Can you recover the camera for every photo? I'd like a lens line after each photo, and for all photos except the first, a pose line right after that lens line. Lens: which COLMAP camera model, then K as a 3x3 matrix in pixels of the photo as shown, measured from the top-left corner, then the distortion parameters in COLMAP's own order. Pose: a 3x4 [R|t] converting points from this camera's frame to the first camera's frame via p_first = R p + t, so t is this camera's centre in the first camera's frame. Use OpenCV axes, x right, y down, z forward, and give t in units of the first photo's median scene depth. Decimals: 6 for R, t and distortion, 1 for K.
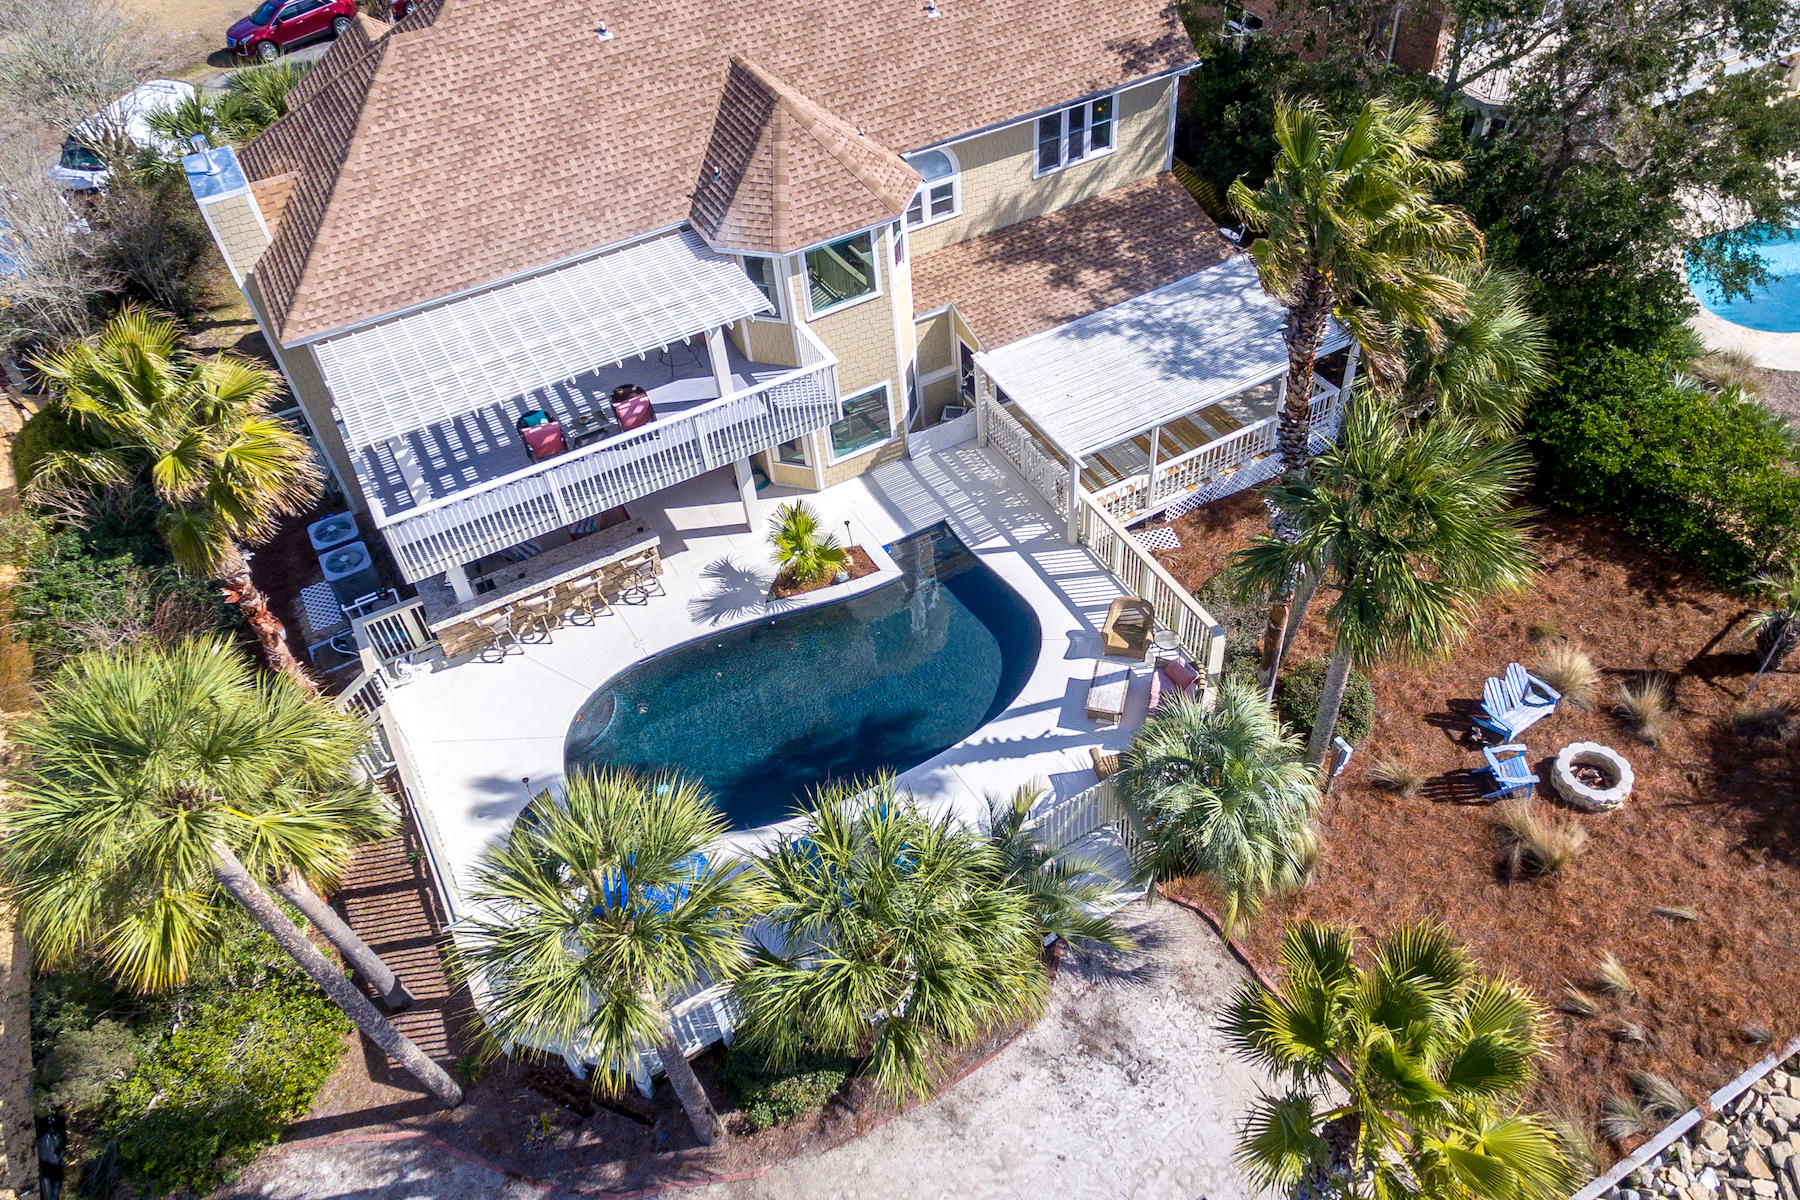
lens RADIAL K [[1250.9, 0, 976.0], [0, 1250.9, 574.0], [0, 0, 1]] dist [0.005889, 0.009625]
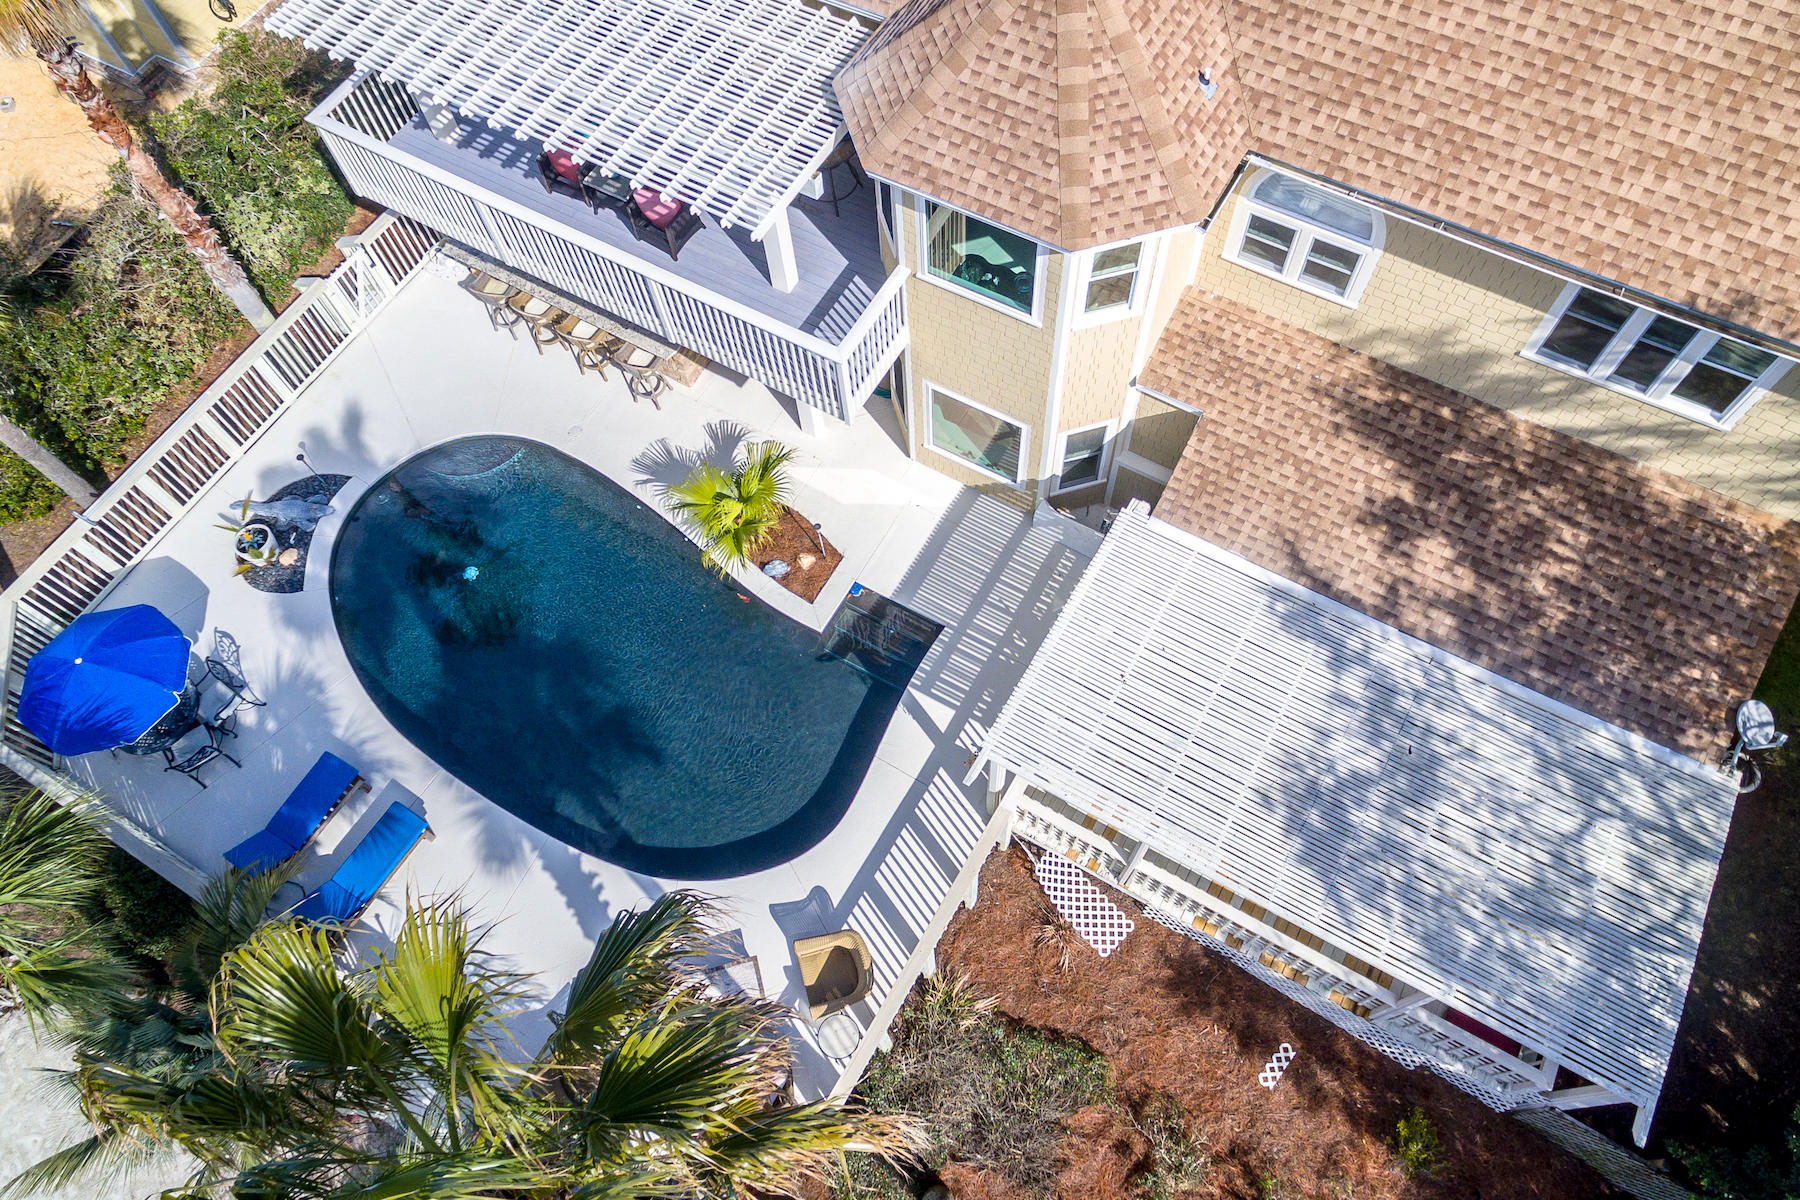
lens RADIAL K [[1192.8, 0, 905.1], [0, 1192.8, 606.4], [0, 0, 1]] dist [-0.003342, 0.001616]
pose [[0.485632, 0.791732, -0.370569, 0.205744], [-0.600548, 0.610208, 0.516708, -0.391317], [0.635219, -0.028385, 0.771810, 0.516393]]
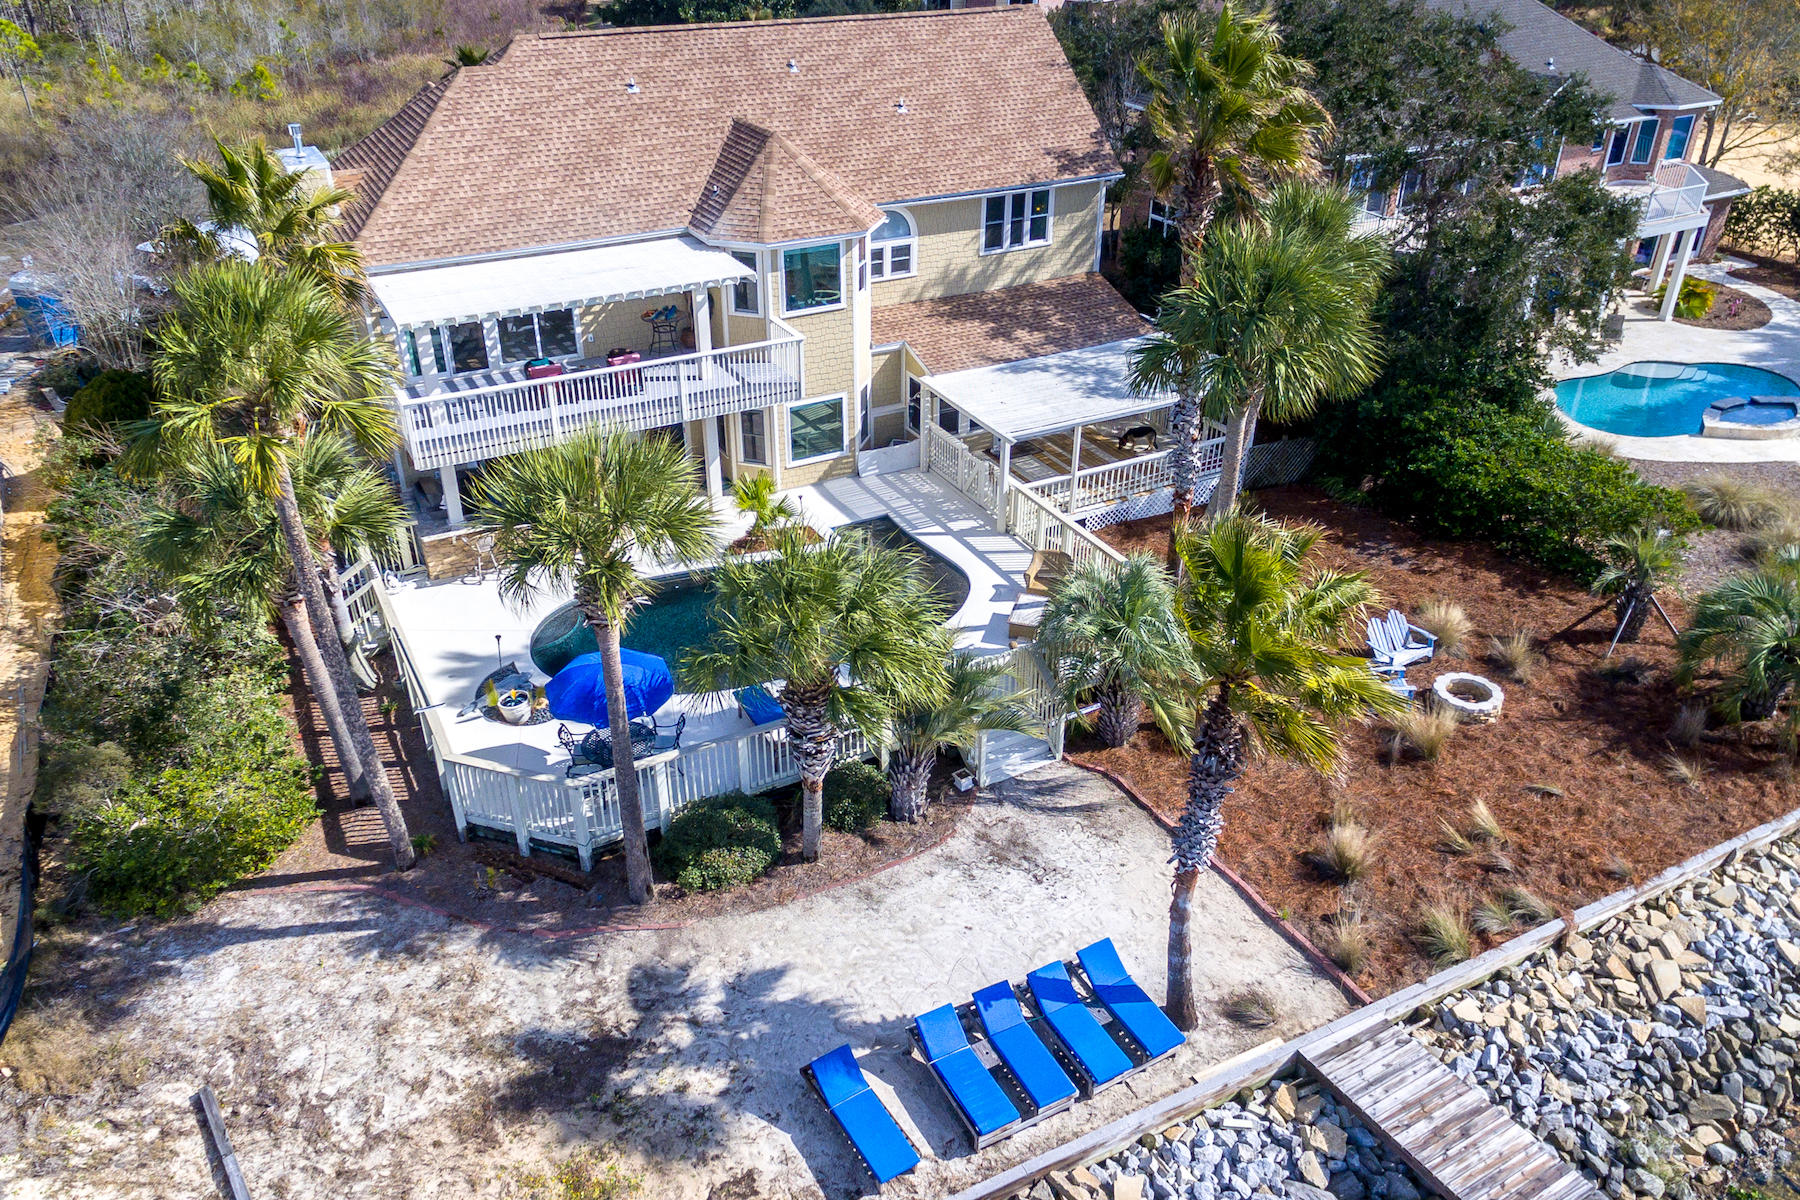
lens RADIAL K [[1287.3, 0, 911.7], [0, 1287.3, 626.8], [0, 0, 1]] dist [0.013196, -0.004687]
pose [[0.998554, 0.053577, -0.004515, 0.007673], [-0.053104, 0.969615, -0.238801, 0.343860], [-0.008416, 0.238695, 0.971058, -0.091544]]
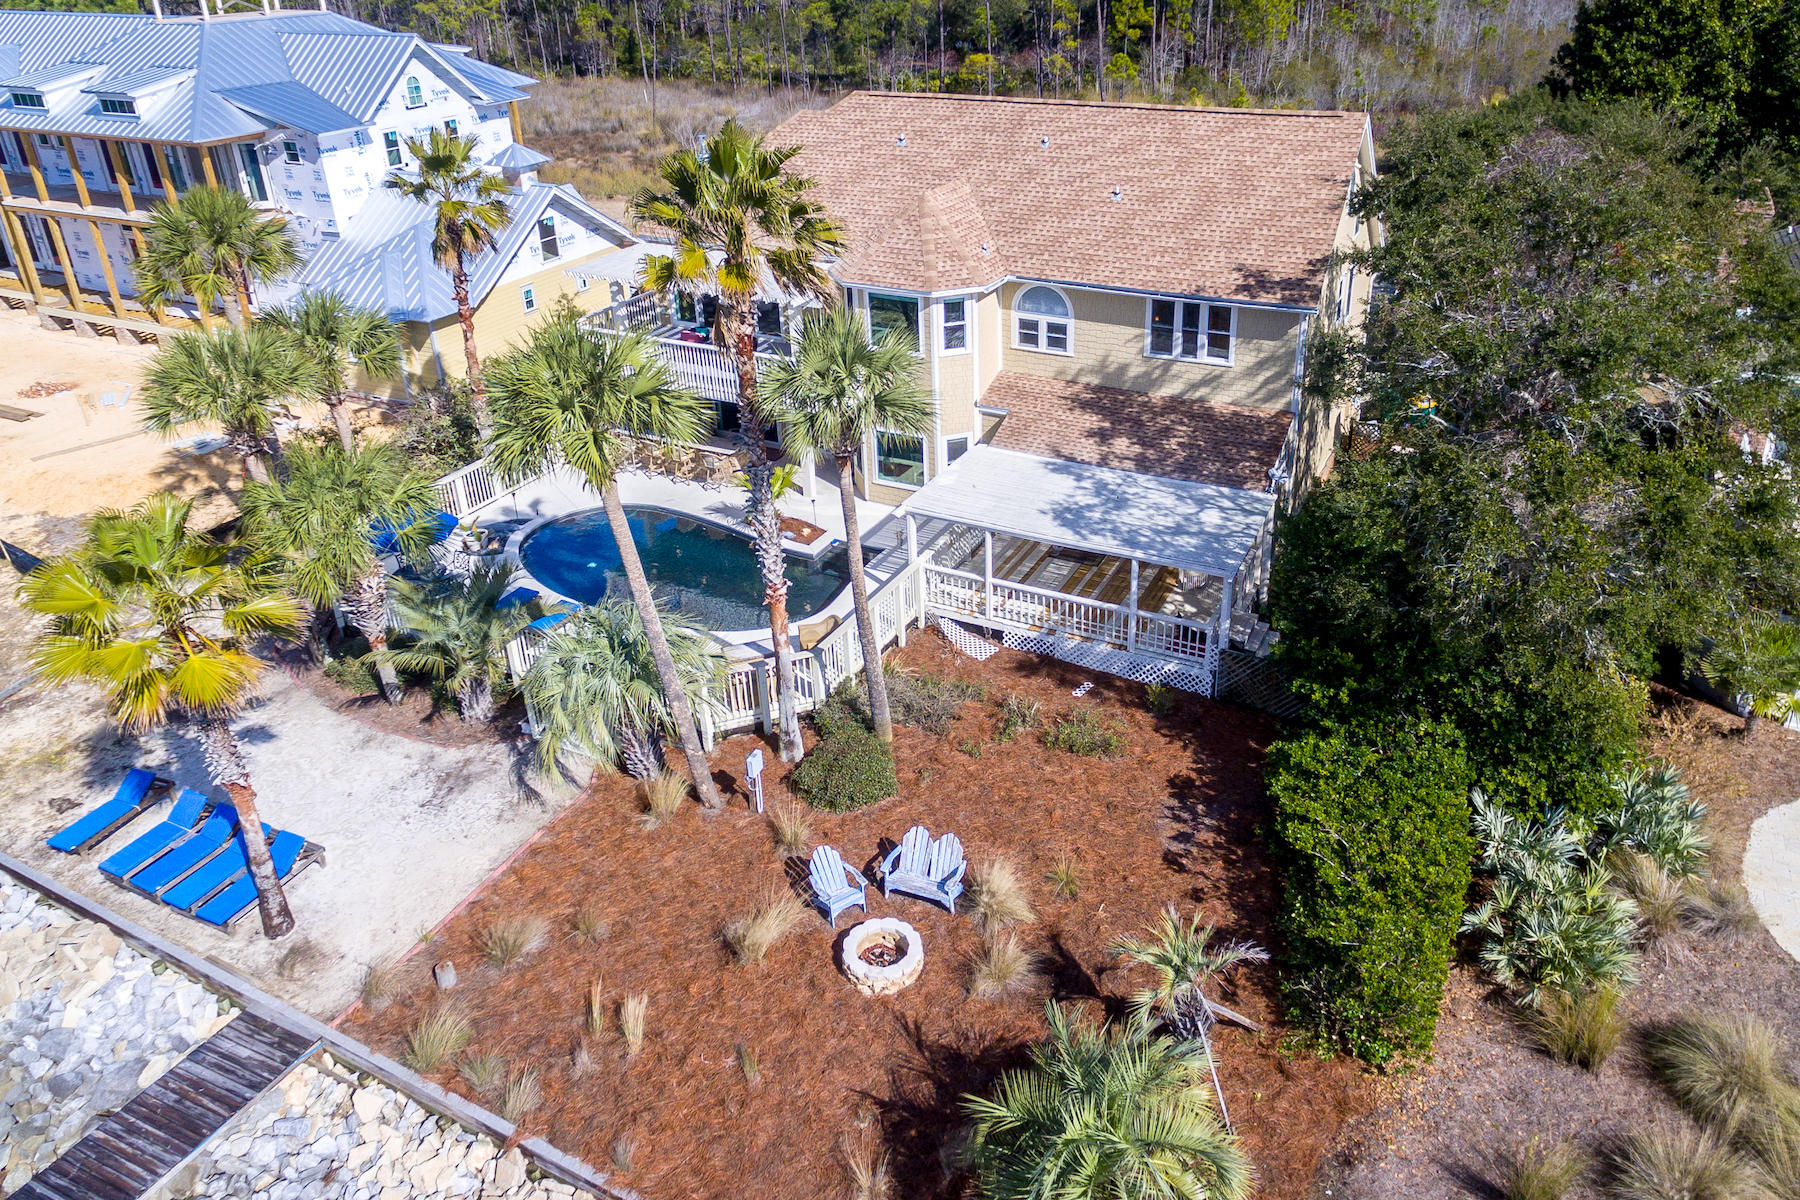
lens RADIAL K [[1198.6, 0, 999.8], [0, 1198.6, 586.9], [0, 0, 1]] dist [-0.001873, 0.008582]
pose [[0.565147, 0.431019, -0.703443, 0.899009], [-0.594958, 0.803627, 0.014414, -0.100746], [0.571518, 0.410373, 0.710606, 0.284791]]
